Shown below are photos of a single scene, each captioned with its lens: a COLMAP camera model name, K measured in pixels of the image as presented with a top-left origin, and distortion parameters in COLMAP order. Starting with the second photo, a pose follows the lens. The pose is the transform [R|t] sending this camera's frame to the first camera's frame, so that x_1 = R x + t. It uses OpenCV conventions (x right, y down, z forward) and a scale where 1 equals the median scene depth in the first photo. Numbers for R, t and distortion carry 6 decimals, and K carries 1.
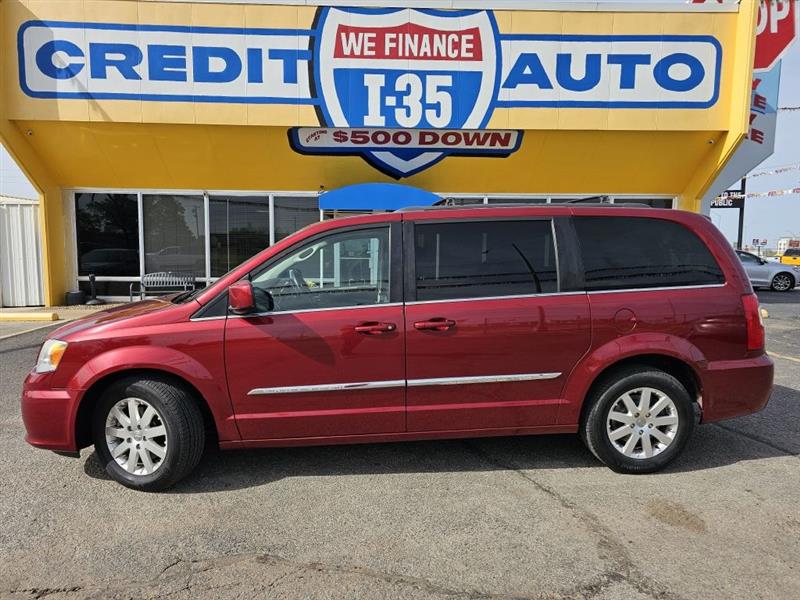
lens RADIAL K [[520.0, 0, 394.5], [0, 520.0, 291.2], [0, 0, 1]] dist [0.065483, -0.055614]
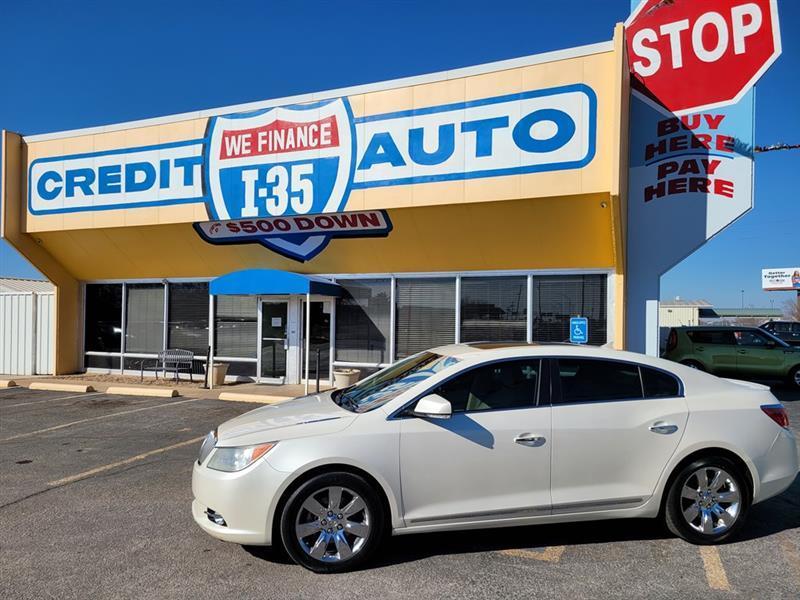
lens RADIAL K [[586.1, 0, 387.4], [0, 586.1, 310.4], [0, 0, 1]] dist [0.052603, -0.025559]
pose [[0.903296, -0.003150, -0.429006, 0.730017], [-0.039625, 0.995086, -0.090741, -0.029170], [0.427183, 0.098965, 0.898733, 0.064732]]
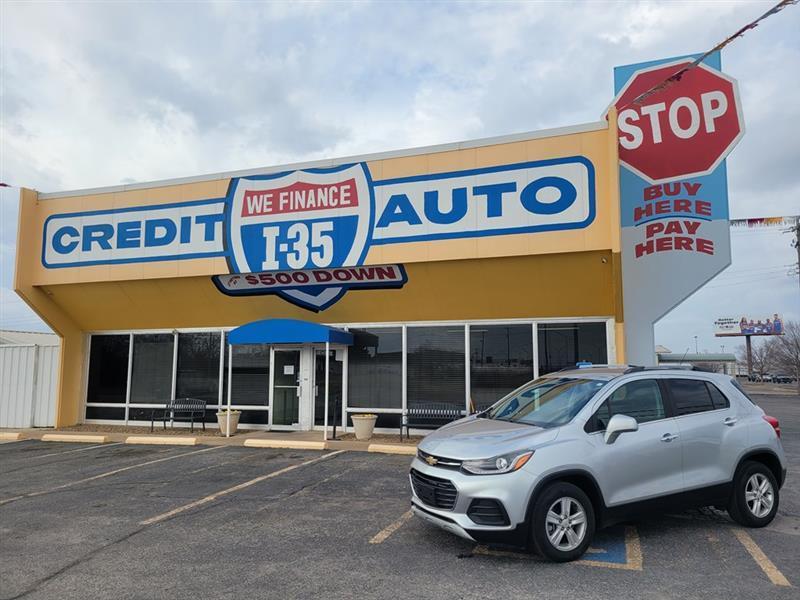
lens RADIAL K [[586.1, 0, 389.8], [0, 586.1, 299.9], [0, 0, 1]] dist [0.052603, -0.025559]
pose [[0.929874, -0.049023, -0.364597, 0.661637], [-0.023291, 0.981247, -0.191340, -0.016605], [0.367140, 0.186414, 0.911295, -0.045730]]
